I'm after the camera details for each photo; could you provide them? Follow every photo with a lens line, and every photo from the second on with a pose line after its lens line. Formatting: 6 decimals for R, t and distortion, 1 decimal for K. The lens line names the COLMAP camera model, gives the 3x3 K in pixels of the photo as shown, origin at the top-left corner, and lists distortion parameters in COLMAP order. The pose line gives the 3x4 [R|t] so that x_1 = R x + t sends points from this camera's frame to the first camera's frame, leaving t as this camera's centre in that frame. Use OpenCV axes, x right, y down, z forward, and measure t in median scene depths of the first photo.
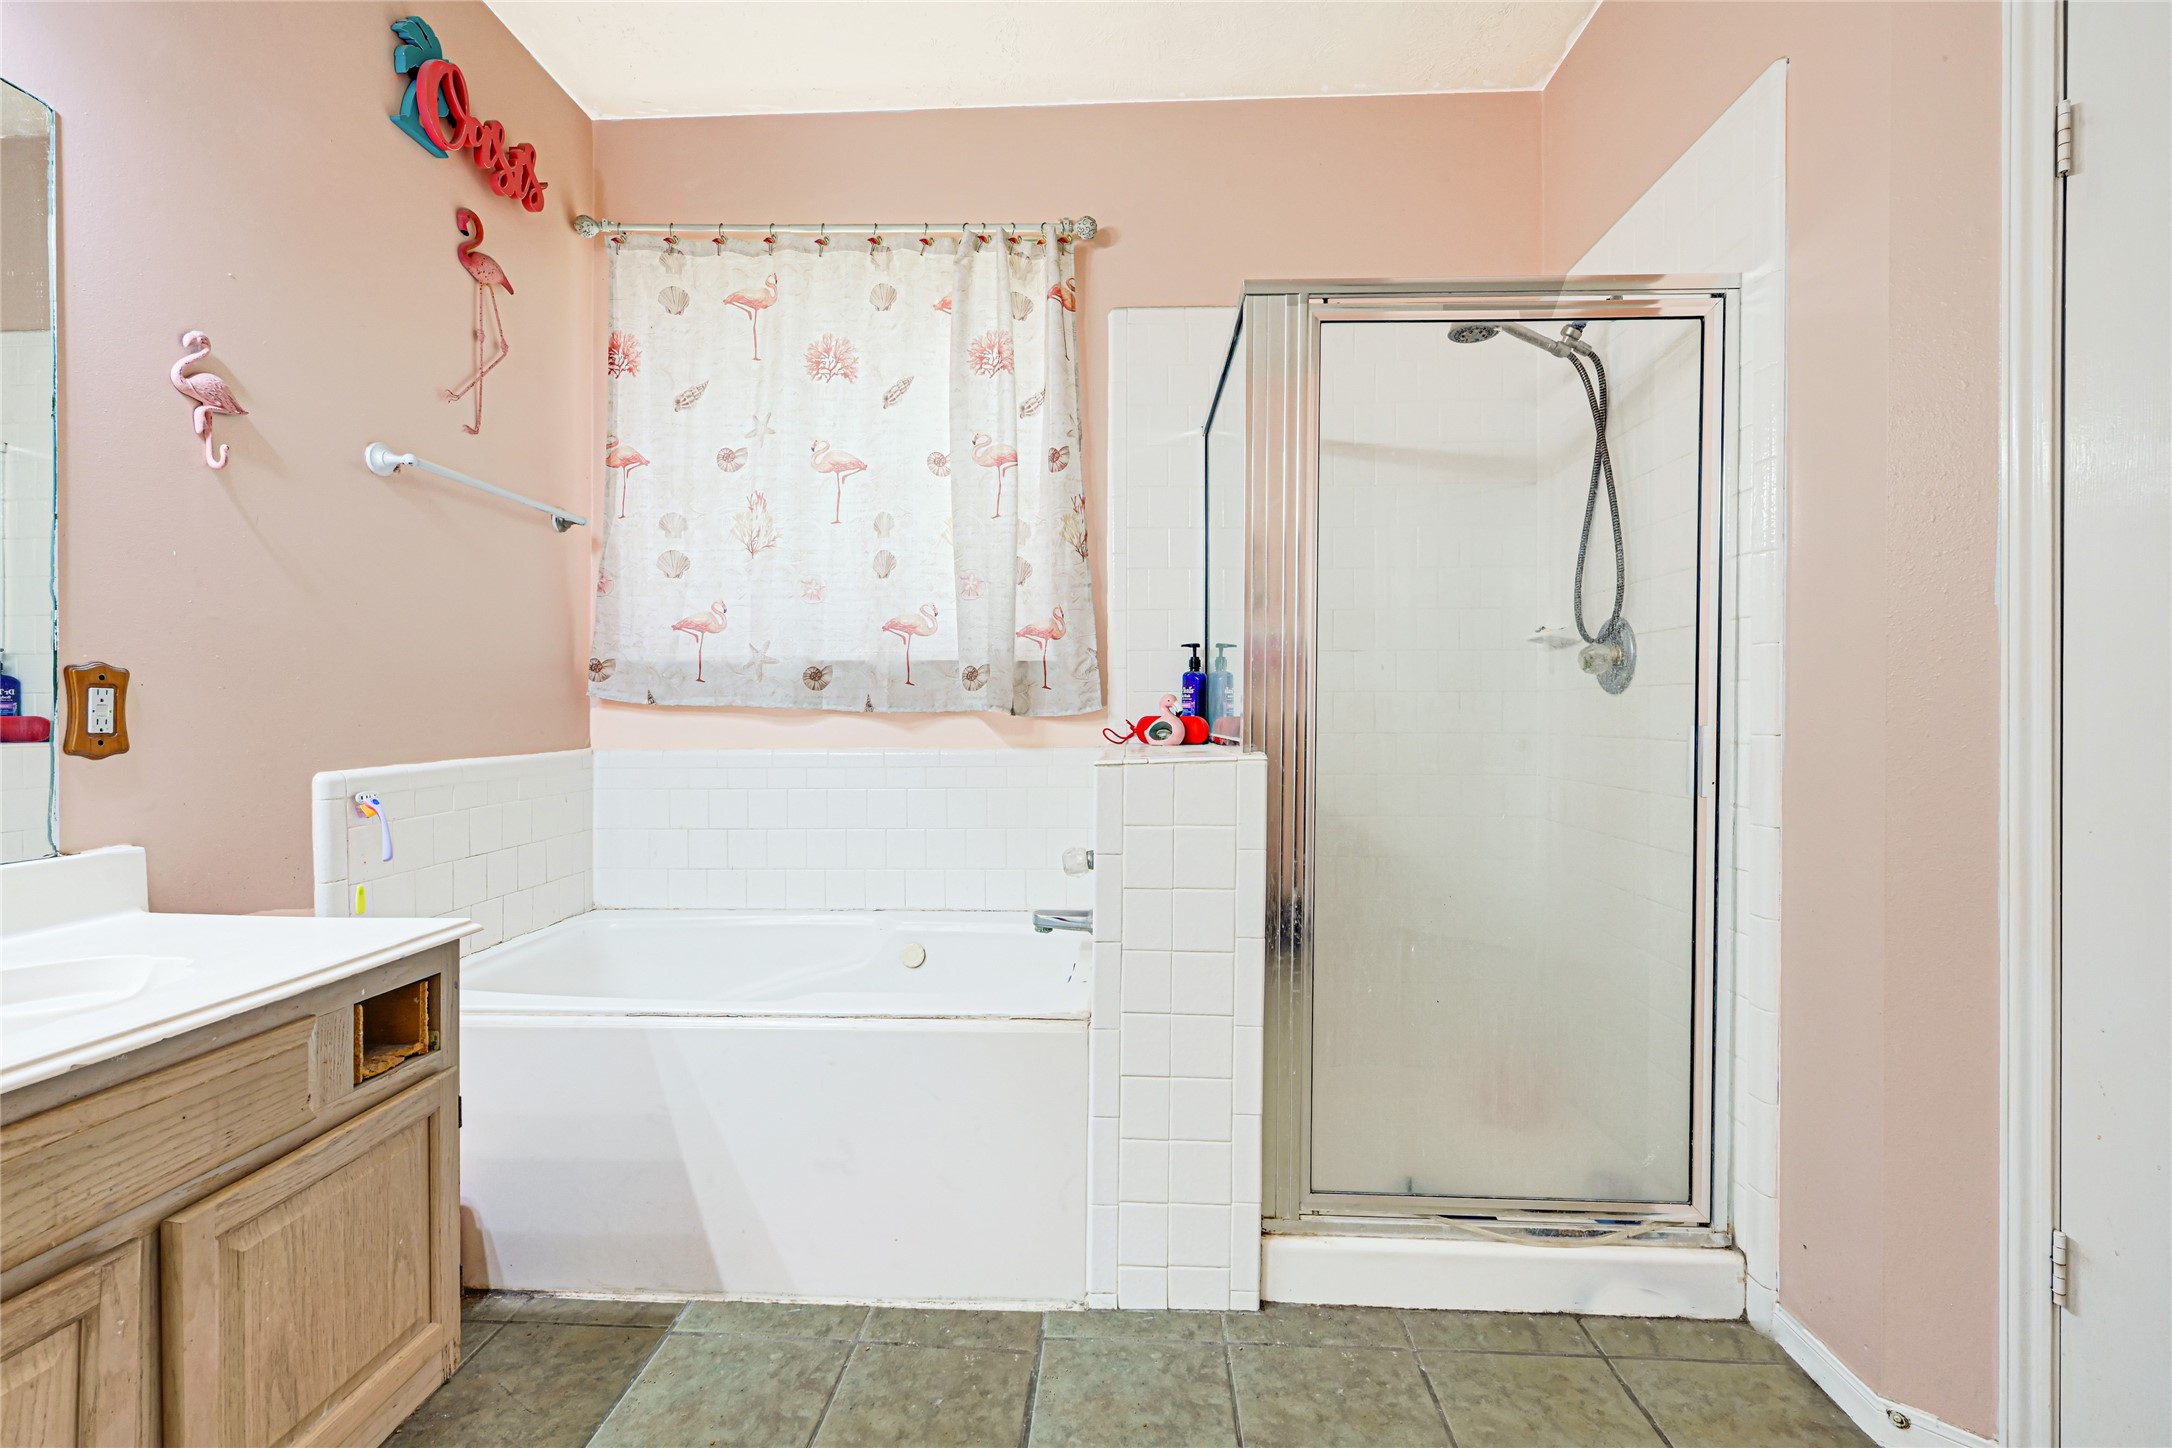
lens RADIAL K [[947.5, 0, 1085.1], [0, 947.5, 721.0], [0, 0, 1]] dist [-0.002298, 0.000143]
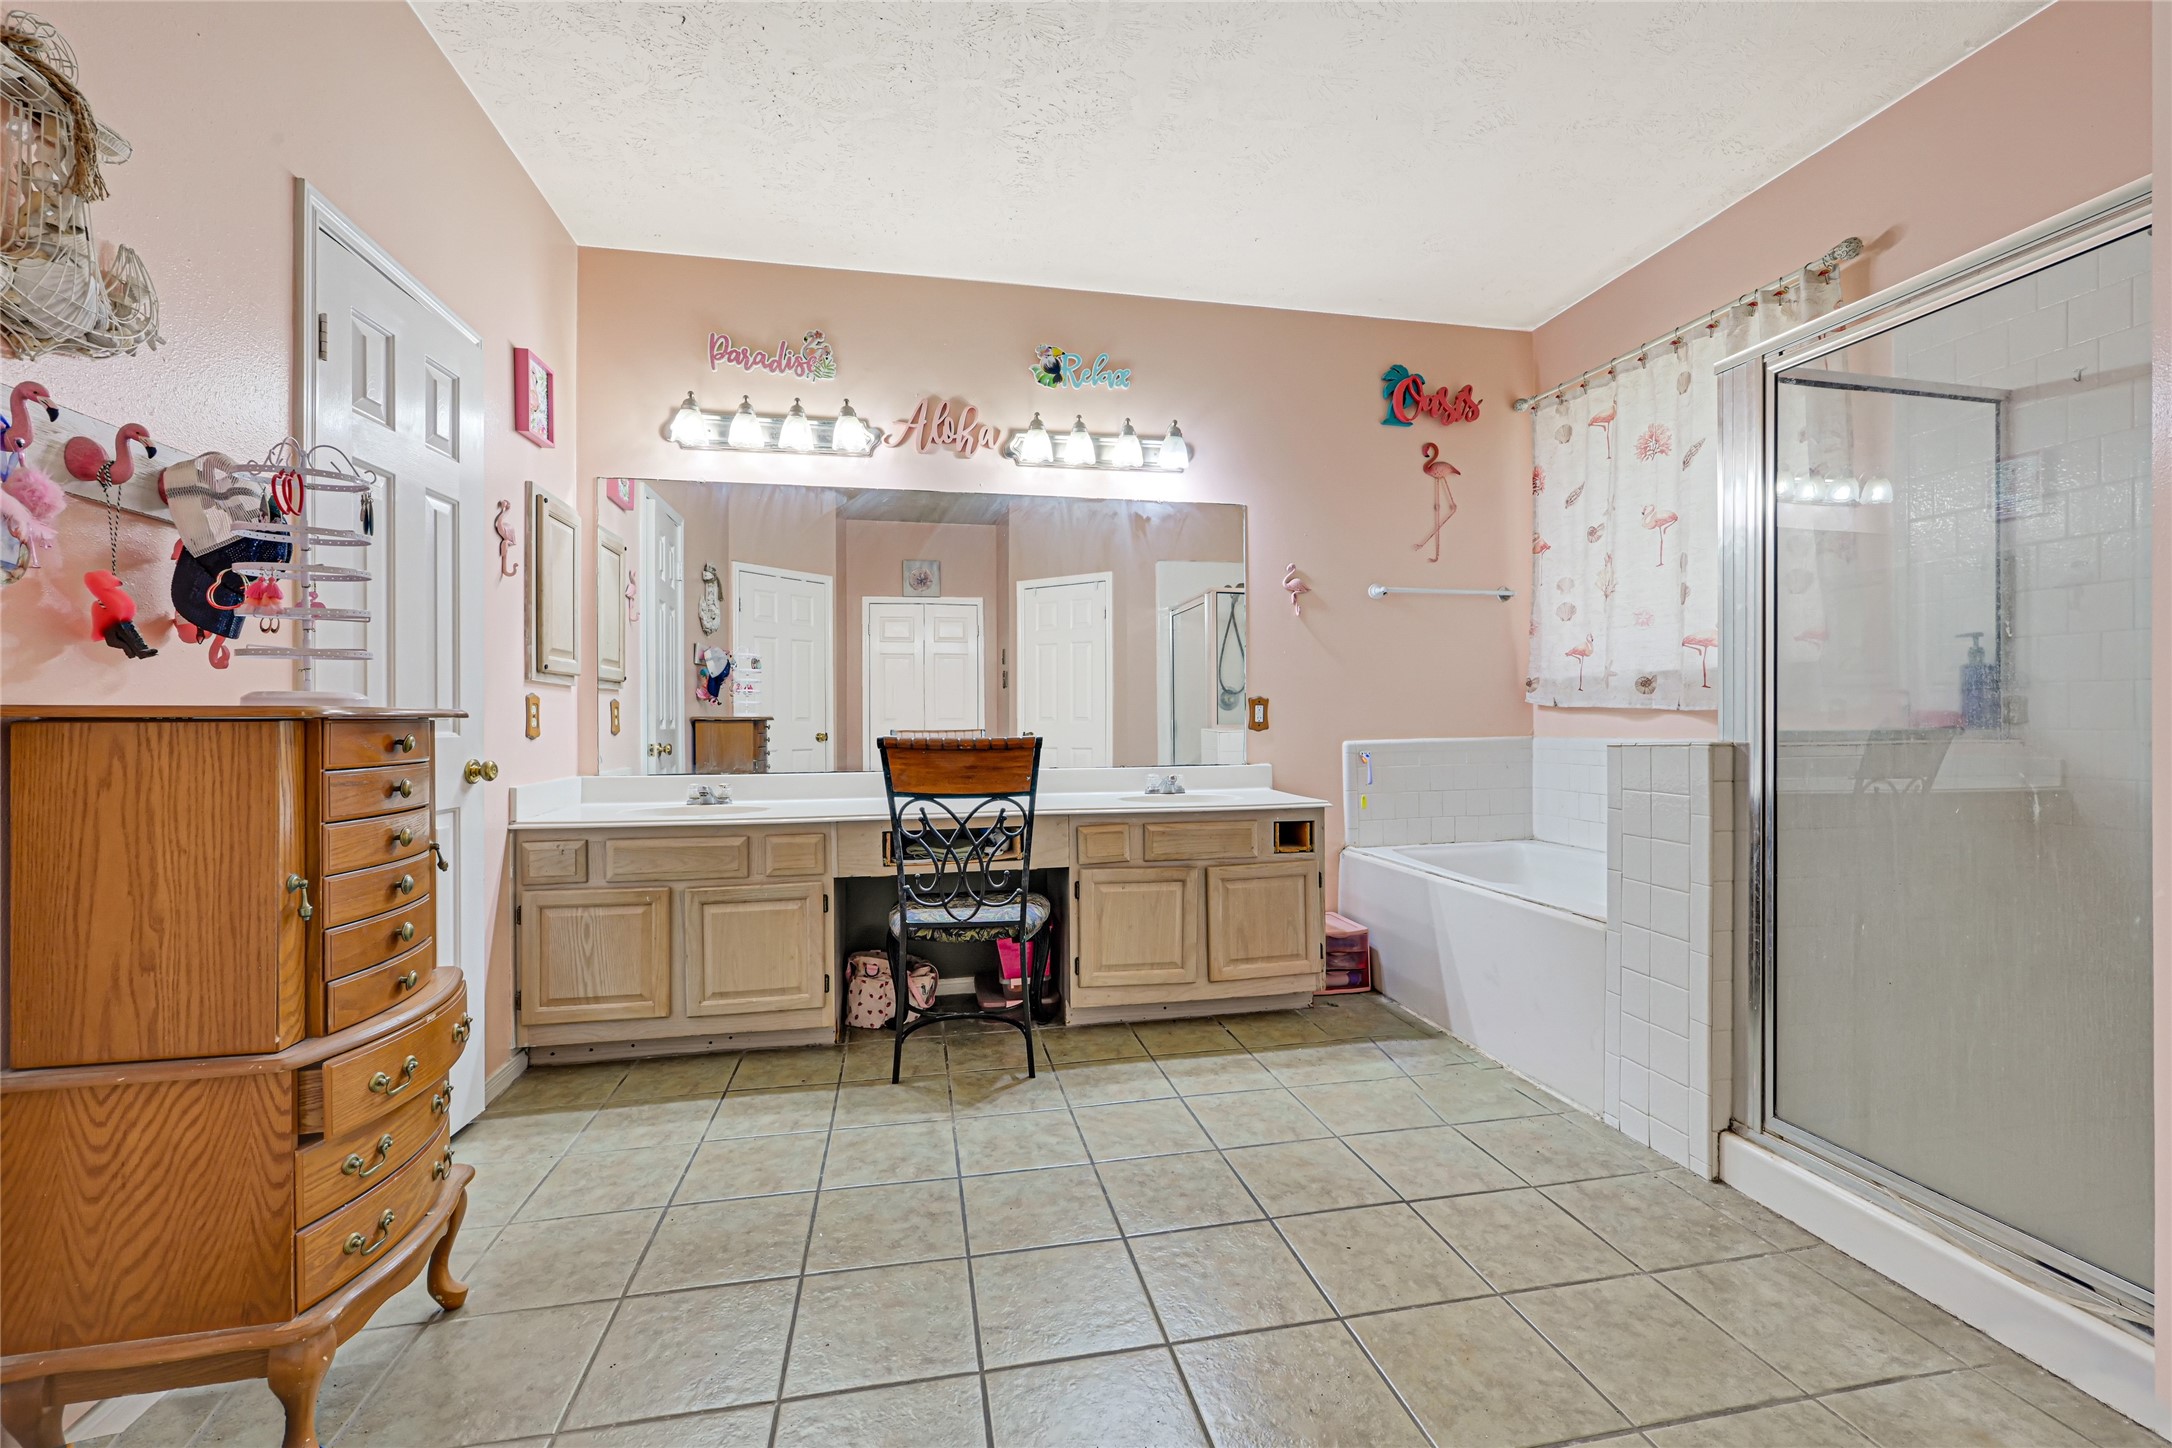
lens RADIAL K [[883.6, 0, 1084.7], [0, 883.6, 724.8], [0, 0, 1]] dist [0.001164, 0.000155]
pose [[0.238408, 0.004078, -0.971156, 0.856804], [-0.001400, 0.999992, 0.003856, 0.007979], [0.971164, 0.000440, 0.238412, -0.070163]]
